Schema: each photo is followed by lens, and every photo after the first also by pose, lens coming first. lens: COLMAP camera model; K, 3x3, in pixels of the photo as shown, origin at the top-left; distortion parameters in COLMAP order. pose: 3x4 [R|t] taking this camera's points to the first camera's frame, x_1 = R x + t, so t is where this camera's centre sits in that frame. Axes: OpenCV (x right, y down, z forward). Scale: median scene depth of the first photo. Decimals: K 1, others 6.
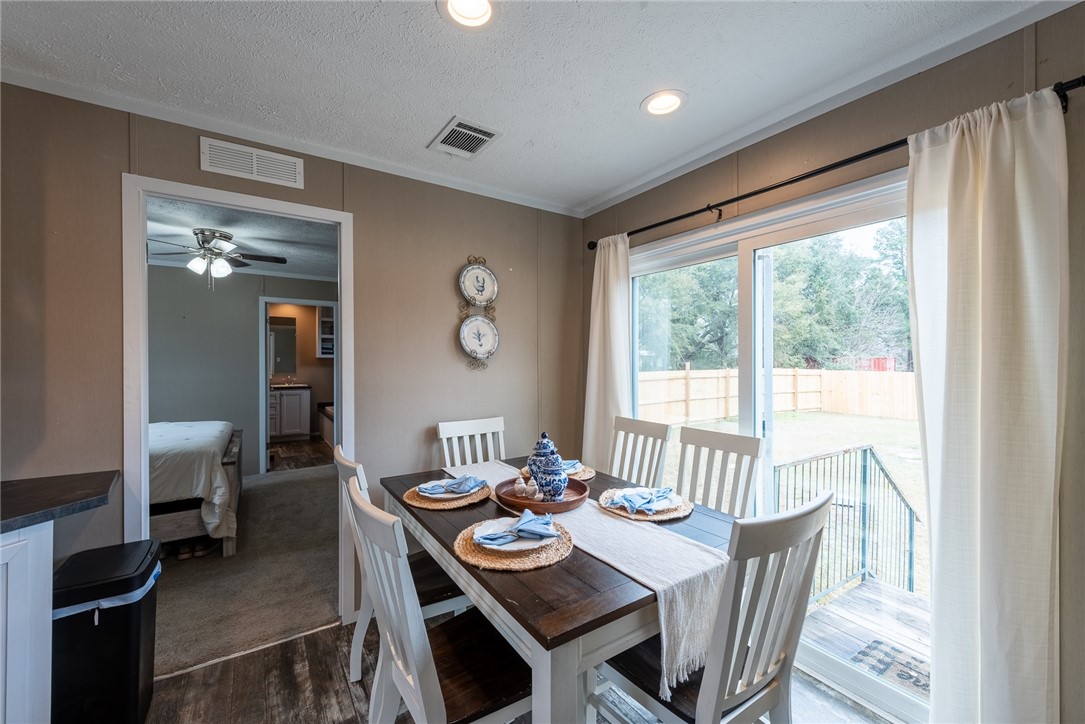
lens RADIAL K [[432.2, 0, 541.2], [0, 432.2, 363.5], [0, 0, 1]] dist [0.009423, -0.003128]
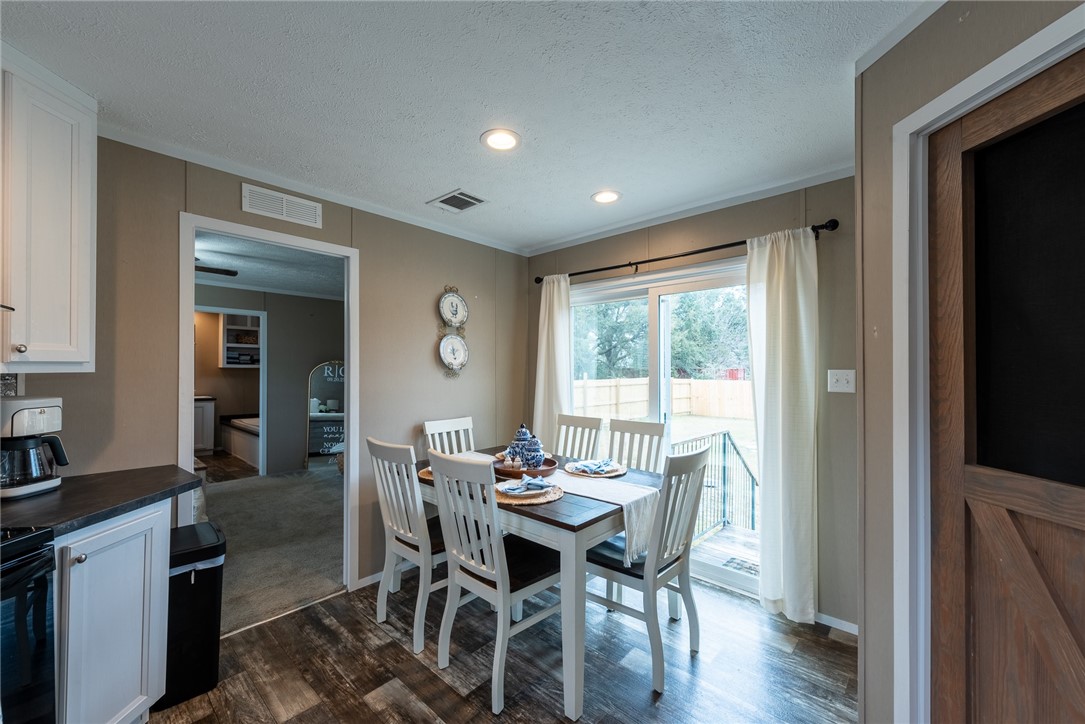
lens RADIAL K [[432.2, 0, 545.2], [0, 432.2, 369.6], [0, 0, 1]] dist [0.009423, -0.003128]
pose [[0.968333, 0.001802, 0.249656, -0.238817], [0.000780, 0.999947, -0.010245, 0.002184], [-0.249661, 0.010115, 0.968280, -0.306747]]
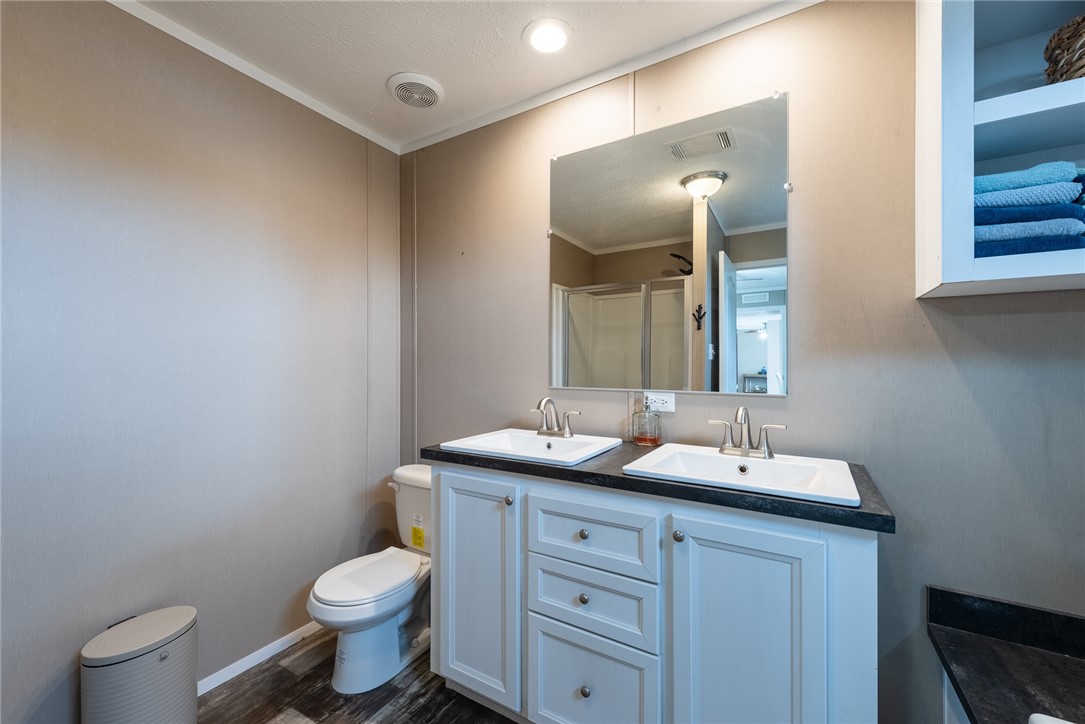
lens RADIAL K [[432.2, 0, 541.2], [0, 432.2, 362.9], [0, 0, 1]] dist [0.009423, -0.003128]
pose [[0.429543, -0.004016, -0.903037, -1.511044], [-0.007619, 0.999938, -0.008070, 0.037299], [0.903014, 0.010346, 0.429486, 2.805629]]
